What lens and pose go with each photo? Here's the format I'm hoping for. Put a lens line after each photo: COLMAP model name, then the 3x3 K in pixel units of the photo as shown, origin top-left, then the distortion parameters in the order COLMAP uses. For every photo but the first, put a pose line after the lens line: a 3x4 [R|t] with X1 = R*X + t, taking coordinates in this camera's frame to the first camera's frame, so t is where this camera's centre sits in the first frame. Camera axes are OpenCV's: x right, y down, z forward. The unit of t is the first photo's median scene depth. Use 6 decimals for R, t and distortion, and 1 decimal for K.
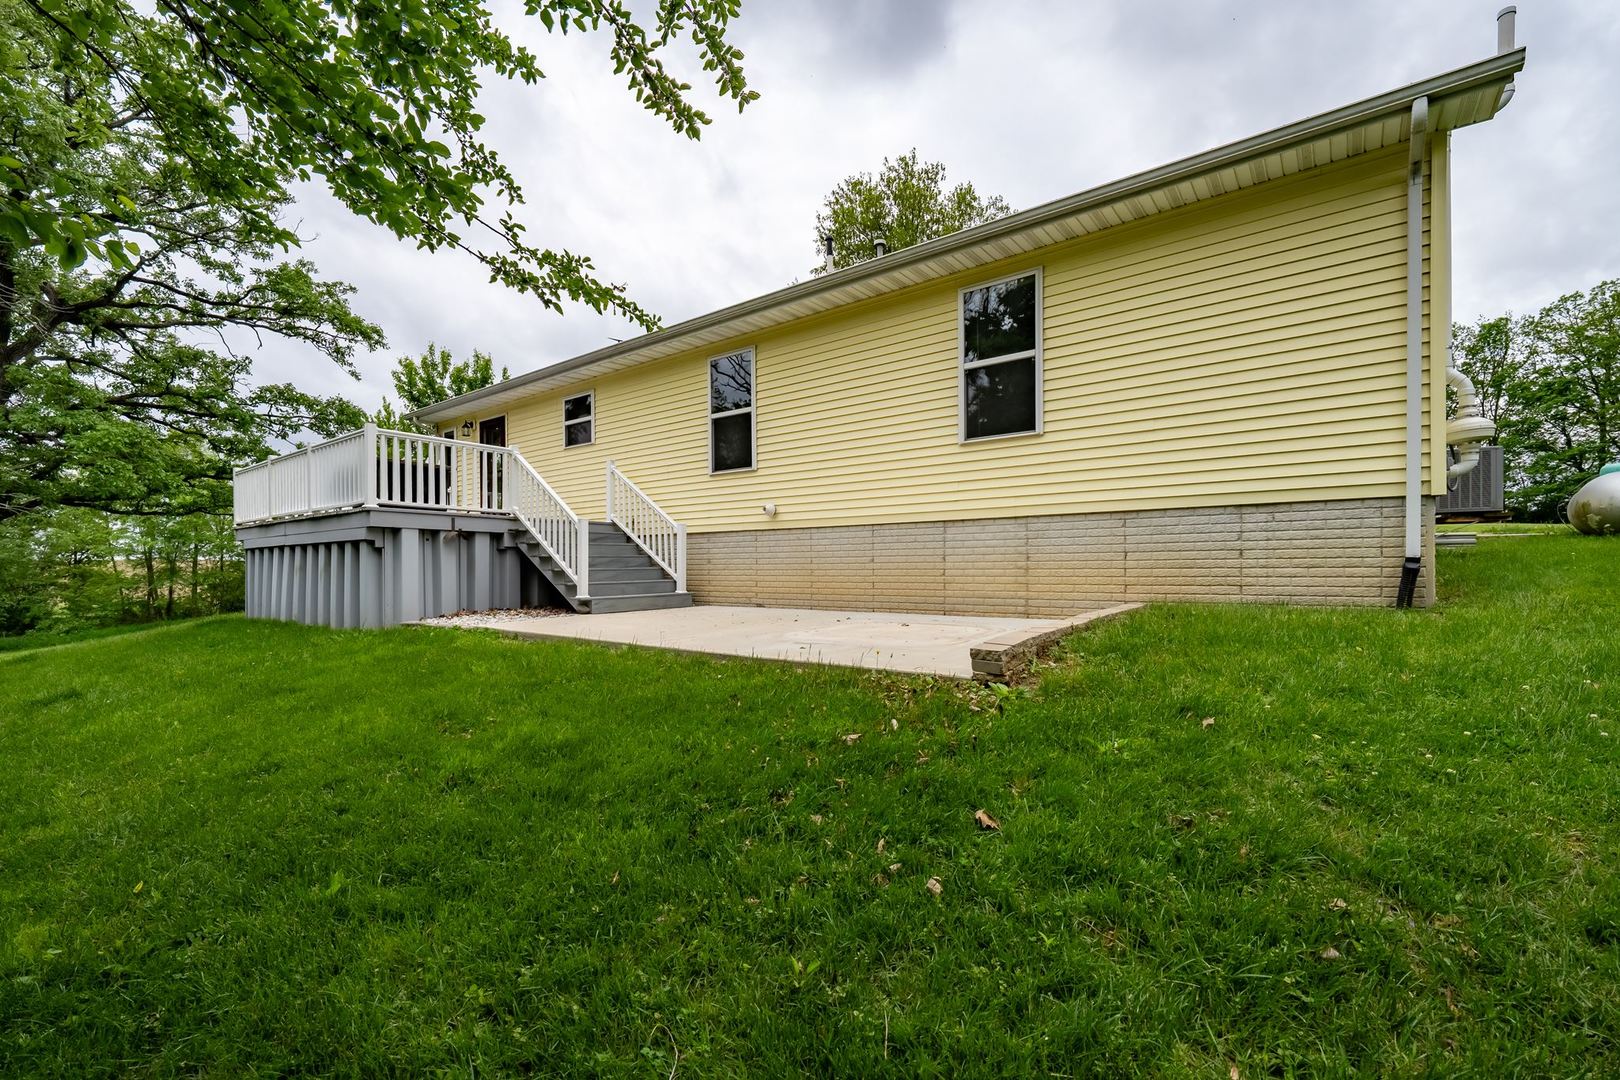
lens RADIAL K [[687.9, 0, 810.5], [0, 687.9, 570.8], [0, 0, 1]] dist [-0.004914, -0.000866]
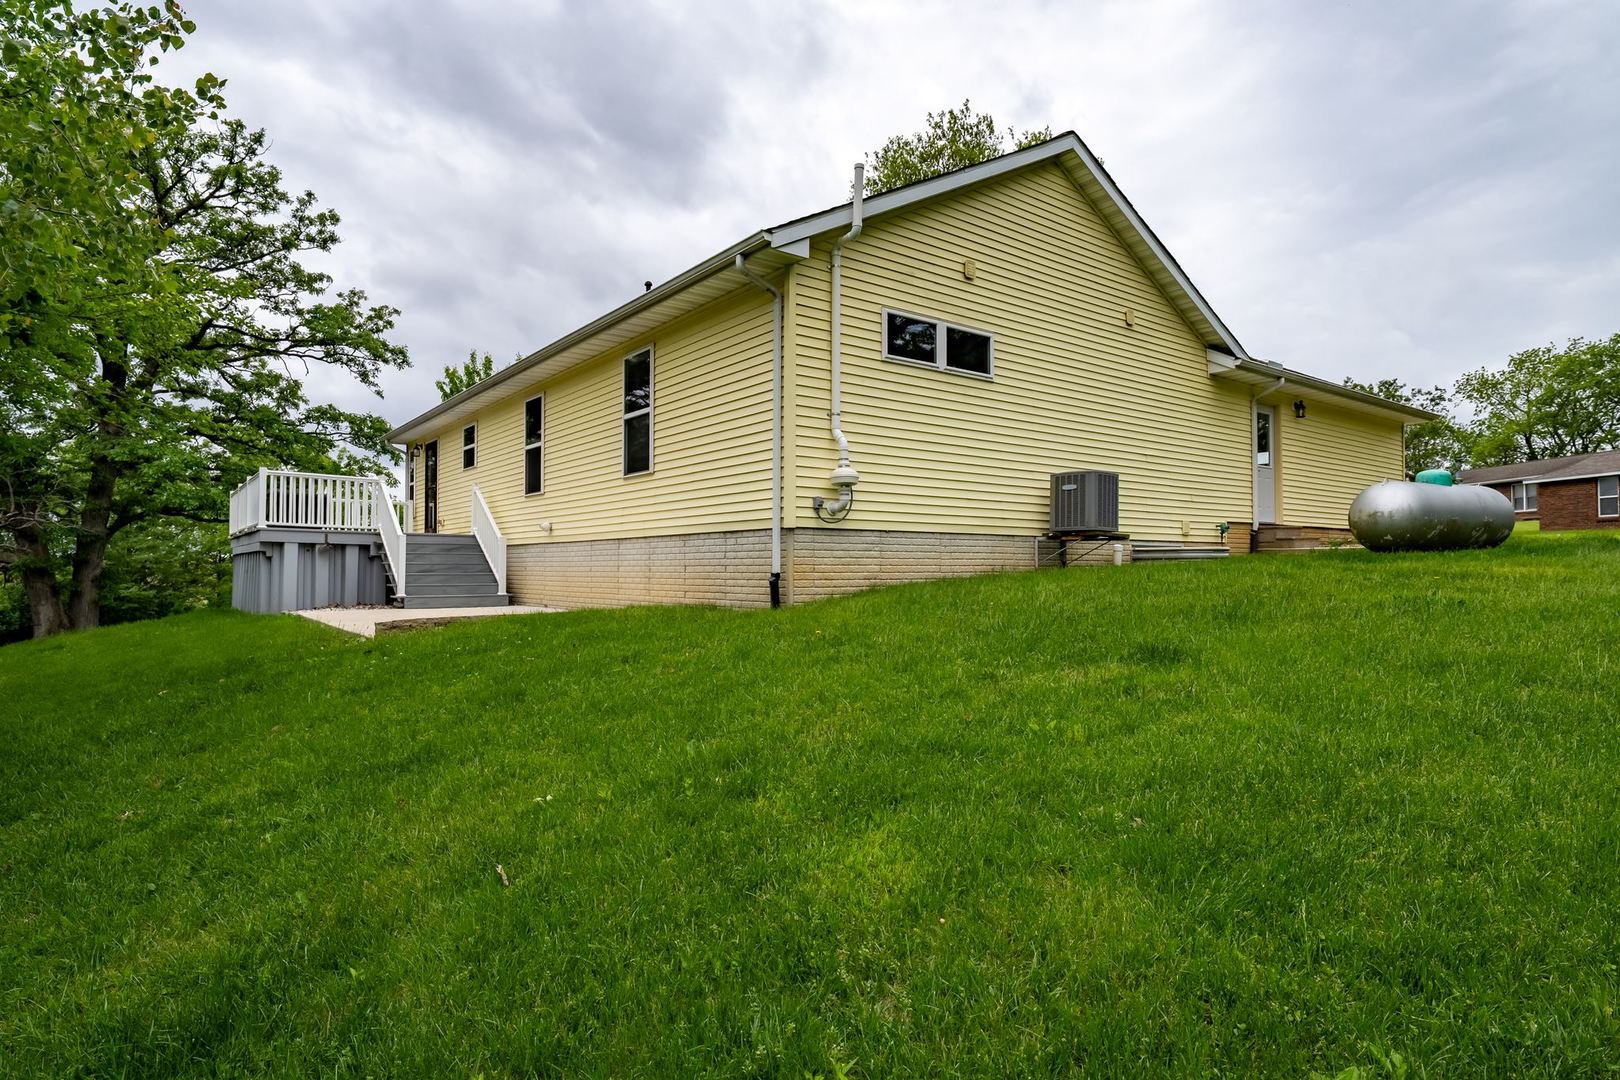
lens RADIAL K [[872.5, 0, 810.0], [0, 872.5, 540.0], [0, 0, 1]] dist [-0.000103, 0.000393]
pose [[0.966963, 0.000644, -0.254917, 0.750580], [-0.010320, 0.999276, -0.036621, -0.012739], [0.254709, 0.038042, 0.966269, -0.357754]]
